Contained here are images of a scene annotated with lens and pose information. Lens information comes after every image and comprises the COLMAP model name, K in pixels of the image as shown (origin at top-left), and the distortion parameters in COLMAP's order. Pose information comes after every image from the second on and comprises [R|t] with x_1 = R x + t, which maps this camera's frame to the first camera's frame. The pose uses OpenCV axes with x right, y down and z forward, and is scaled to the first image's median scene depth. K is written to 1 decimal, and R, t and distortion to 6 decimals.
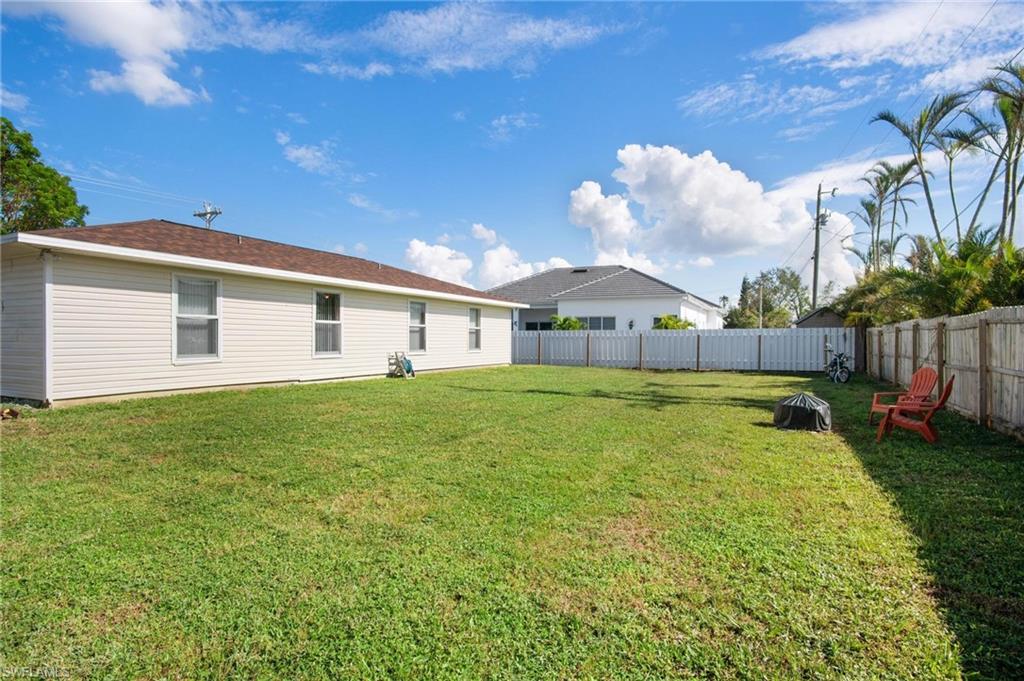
lens RADIAL K [[548.3, 0, 514.4], [0, 548.3, 336.8], [0, 0, 1]] dist [-0.021047, 0.001016]
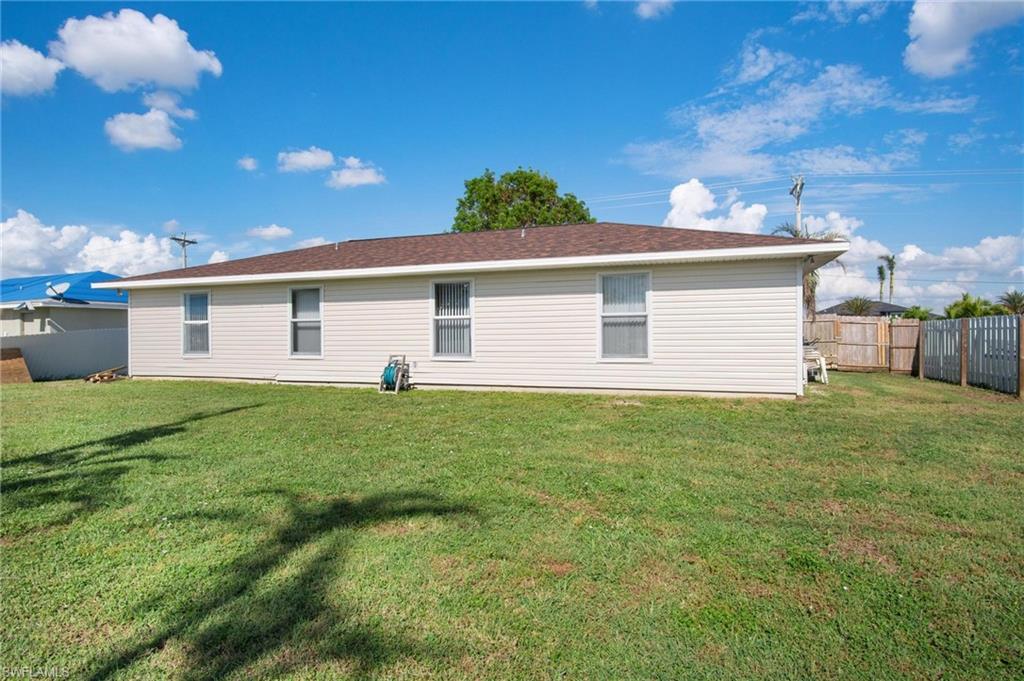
lens RADIAL K [[548.3, 0, 514.4], [0, 548.3, 336.8], [0, 0, 1]] dist [-0.021047, 0.001016]
pose [[0.118258, -0.007917, -0.992951, 0.554247], [0.010154, 0.999926, -0.006764, 0.009931], [0.992931, -0.009282, 0.118330, 1.107246]]
